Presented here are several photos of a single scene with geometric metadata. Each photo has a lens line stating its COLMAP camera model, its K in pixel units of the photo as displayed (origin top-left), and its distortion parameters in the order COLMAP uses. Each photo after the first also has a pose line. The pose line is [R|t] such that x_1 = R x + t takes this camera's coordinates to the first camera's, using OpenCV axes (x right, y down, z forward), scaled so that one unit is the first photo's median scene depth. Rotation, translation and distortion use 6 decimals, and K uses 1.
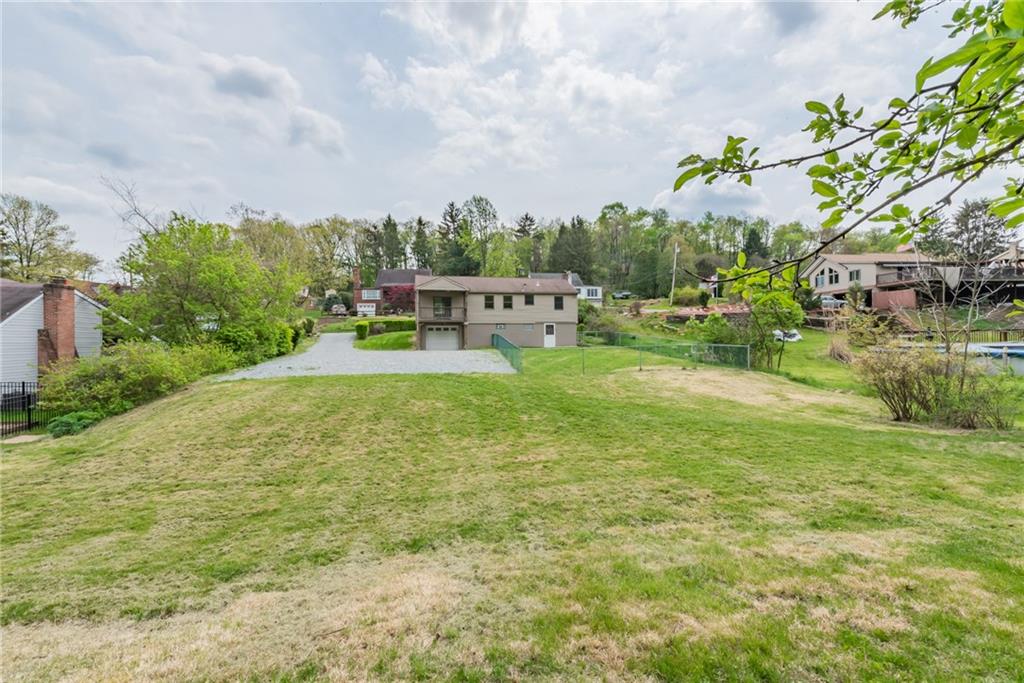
lens RADIAL K [[412.3, 0, 515.7], [0, 412.3, 337.7], [0, 0, 1]] dist [0.012507, -0.000008]
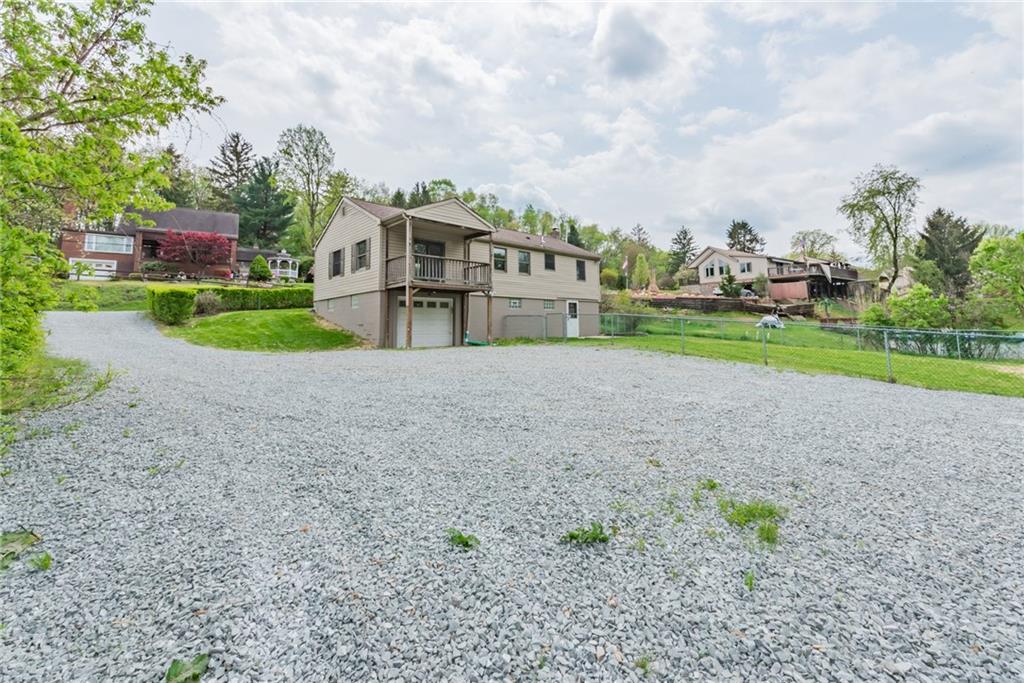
lens RADIAL K [[401.2, 0, 512.5], [0, 401.2, 319.0], [0, 0, 1]] dist [-0.000711, -0.000021]
pose [[0.852719, 0.008937, 0.522293, -0.326070], [-0.001741, 0.999897, -0.014266, 0.003306], [-0.522366, 0.011256, 0.852647, 0.514281]]
